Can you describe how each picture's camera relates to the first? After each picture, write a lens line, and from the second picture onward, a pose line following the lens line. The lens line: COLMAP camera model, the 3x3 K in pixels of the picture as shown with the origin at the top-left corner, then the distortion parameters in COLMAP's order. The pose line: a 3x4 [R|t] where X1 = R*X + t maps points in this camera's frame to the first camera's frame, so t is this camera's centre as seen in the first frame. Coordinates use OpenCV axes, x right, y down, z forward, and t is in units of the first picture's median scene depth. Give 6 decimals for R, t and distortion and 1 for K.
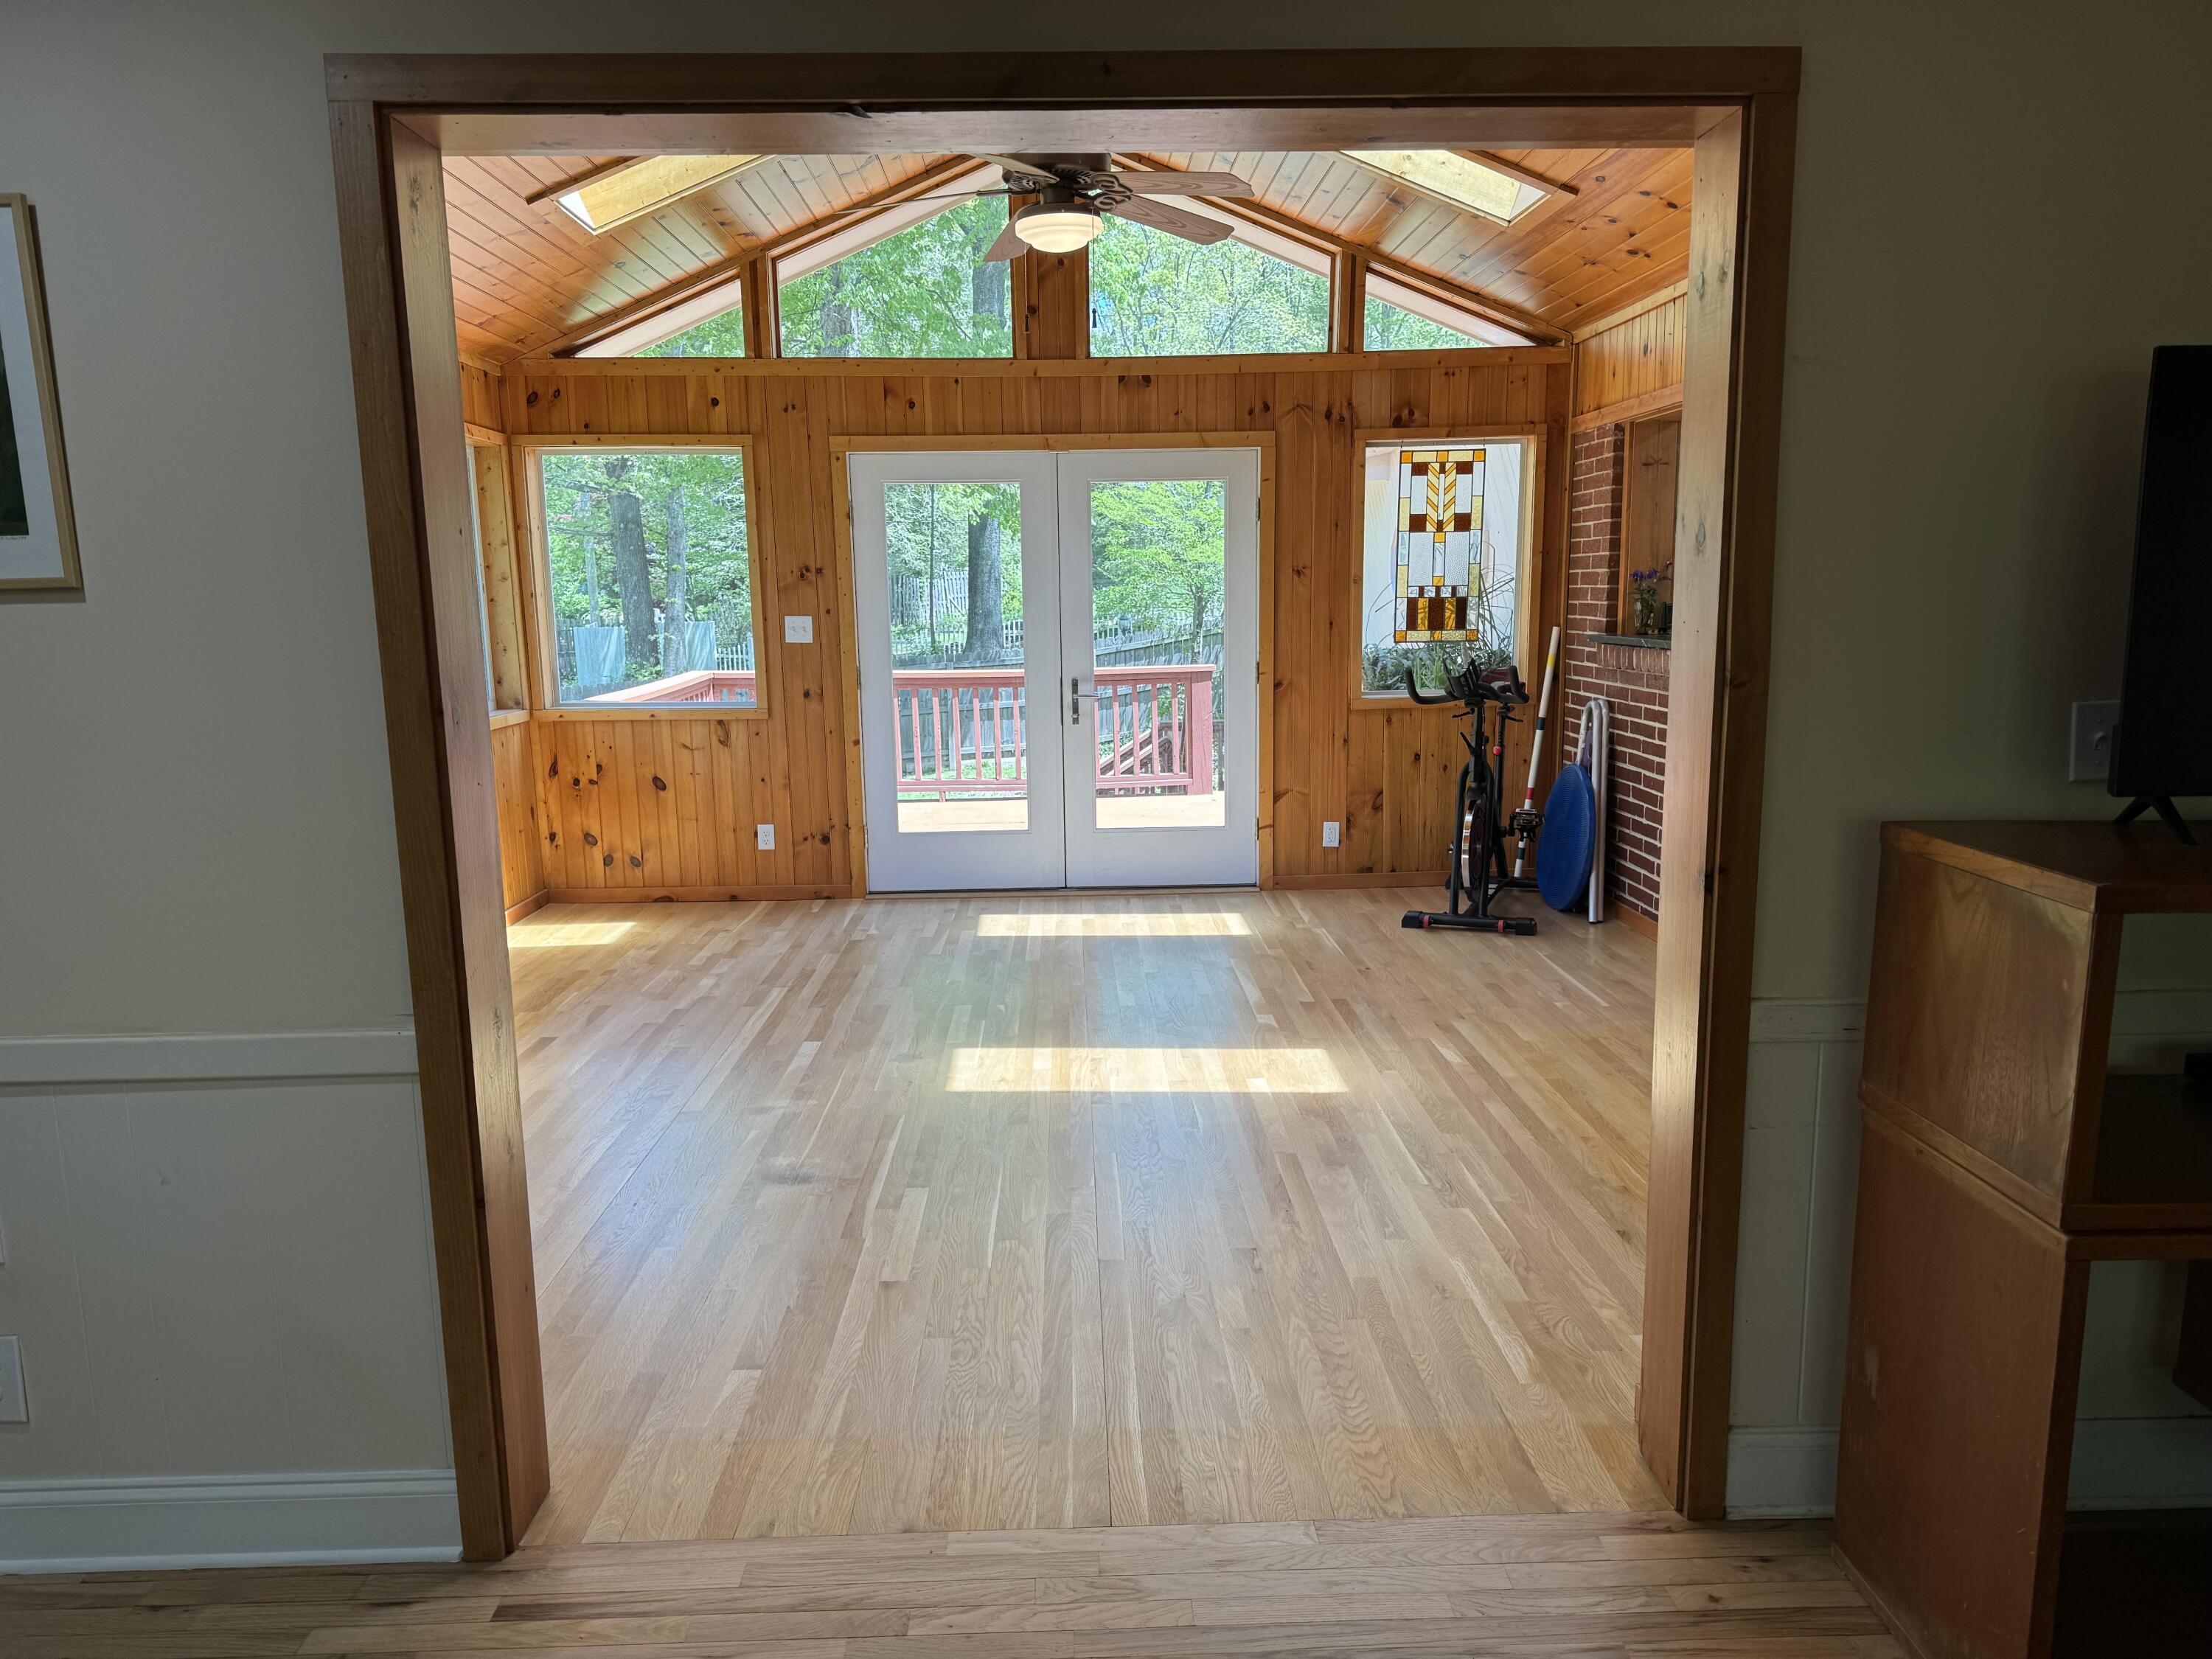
lens RADIAL K [[1536.6, 0, 1100.0], [0, 1536.6, 834.7], [0, 0, 1]] dist [0.165014, -0.328476]
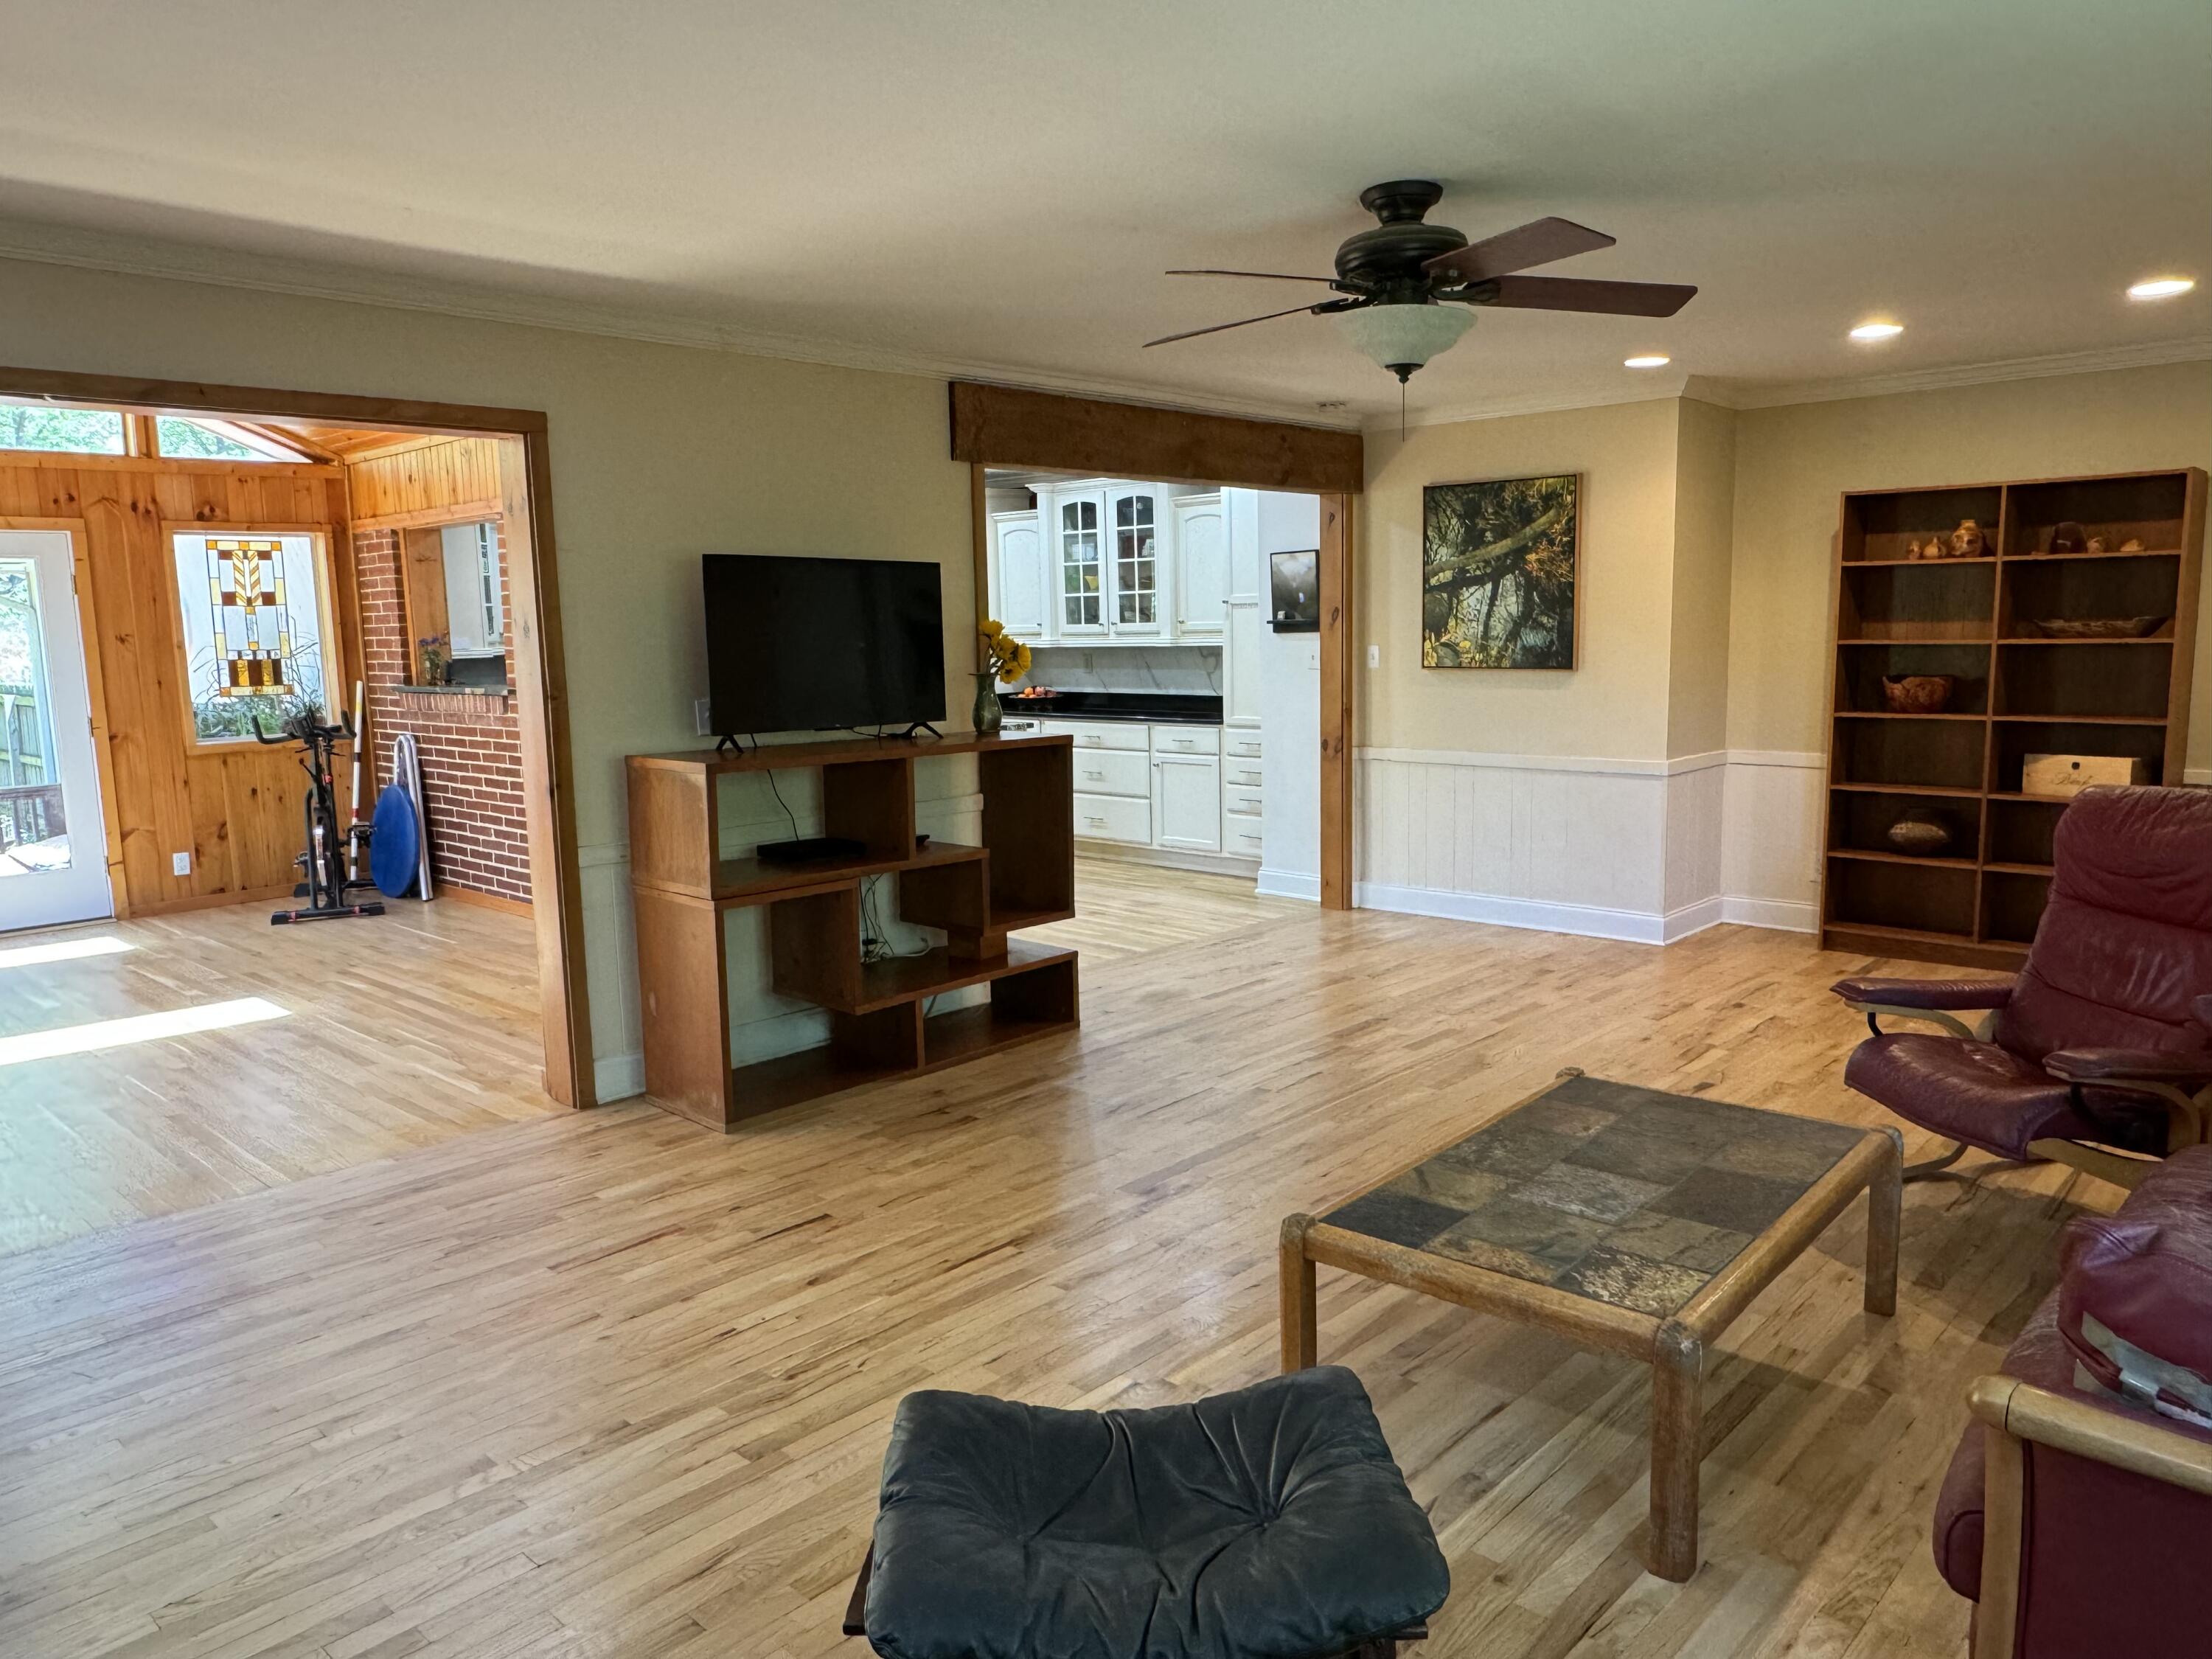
lens RADIAL K [[1517.2, 0, 1098.3], [0, 1517.2, 829.7], [0, 0, 1]] dist [-0.003593, 0.005175]
pose [[0.706613, -0.100914, 0.700367, -0.169495], [0.123876, 0.992135, 0.017973, 0.041802], [-0.696673, 0.074059, 0.713556, -0.312692]]
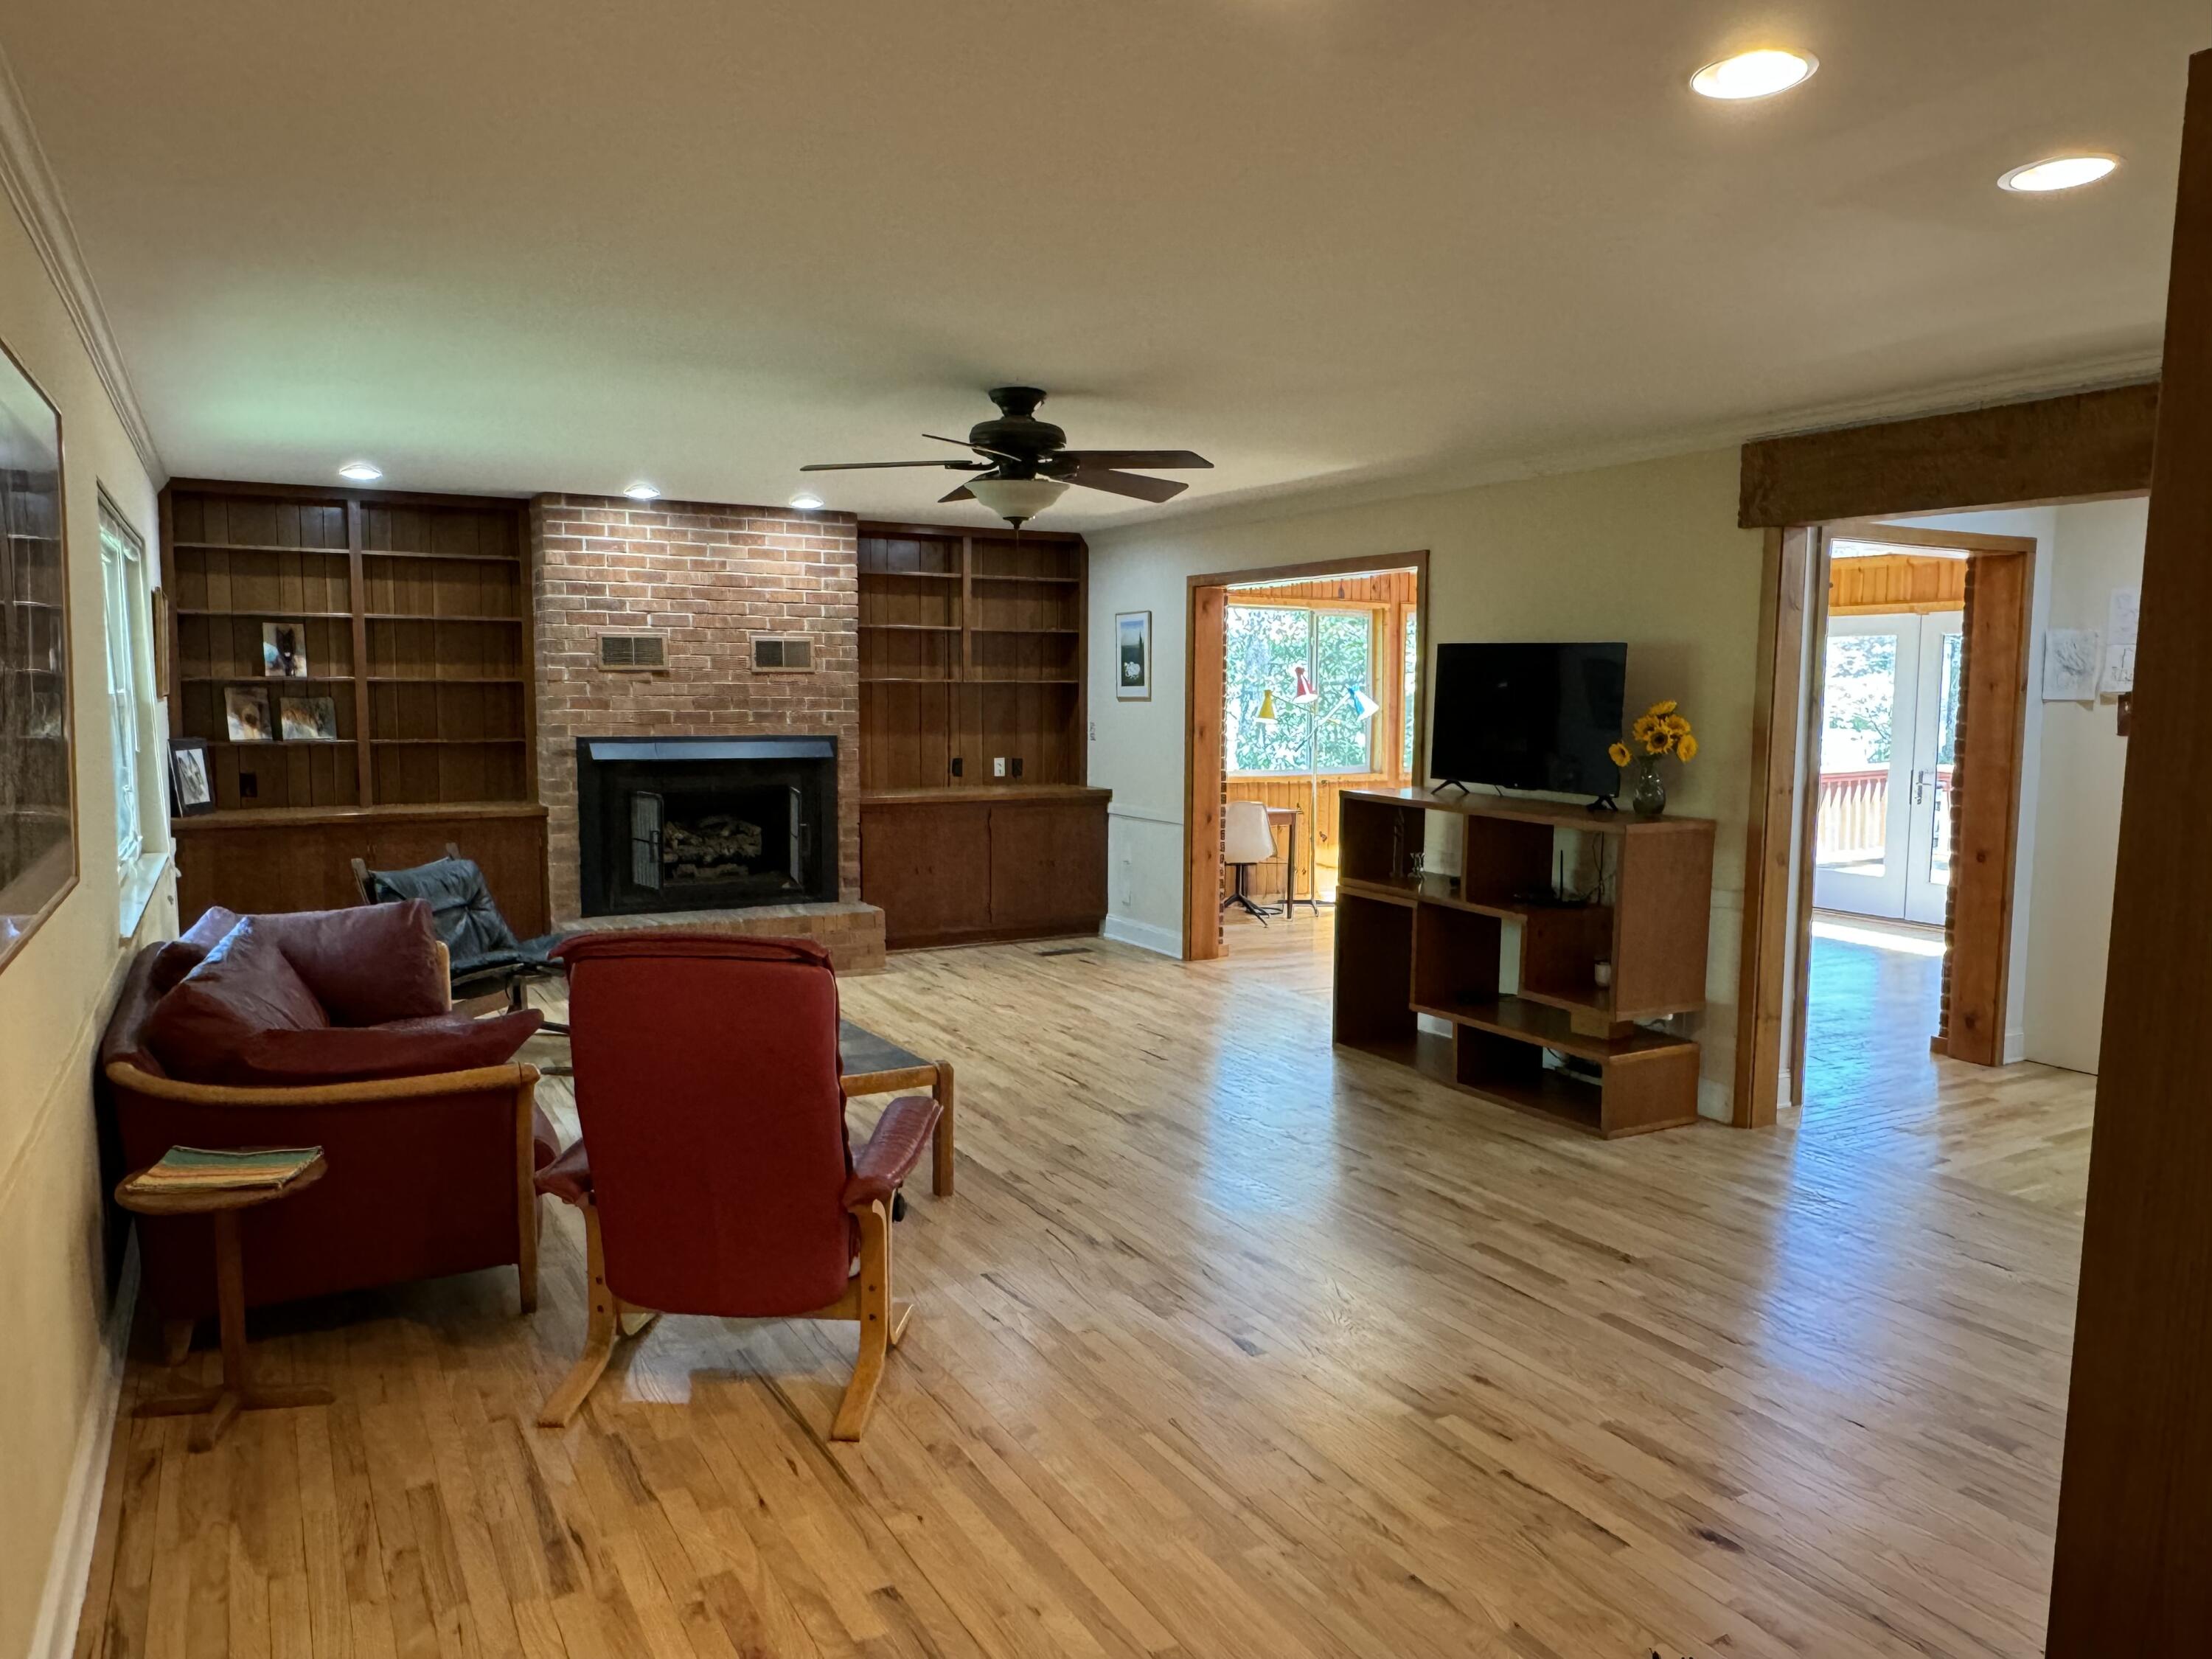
lens RADIAL K [[1517.2, 0, 1098.3], [0, 1517.2, 829.7], [0, 0, 1]] dist [-0.003593, 0.005175]
pose [[0.464463, 0.099451, -0.879991, 0.893059], [-0.153655, 0.987653, 0.030519, 0.024574], [0.872161, 0.121040, 0.474009, -0.310344]]
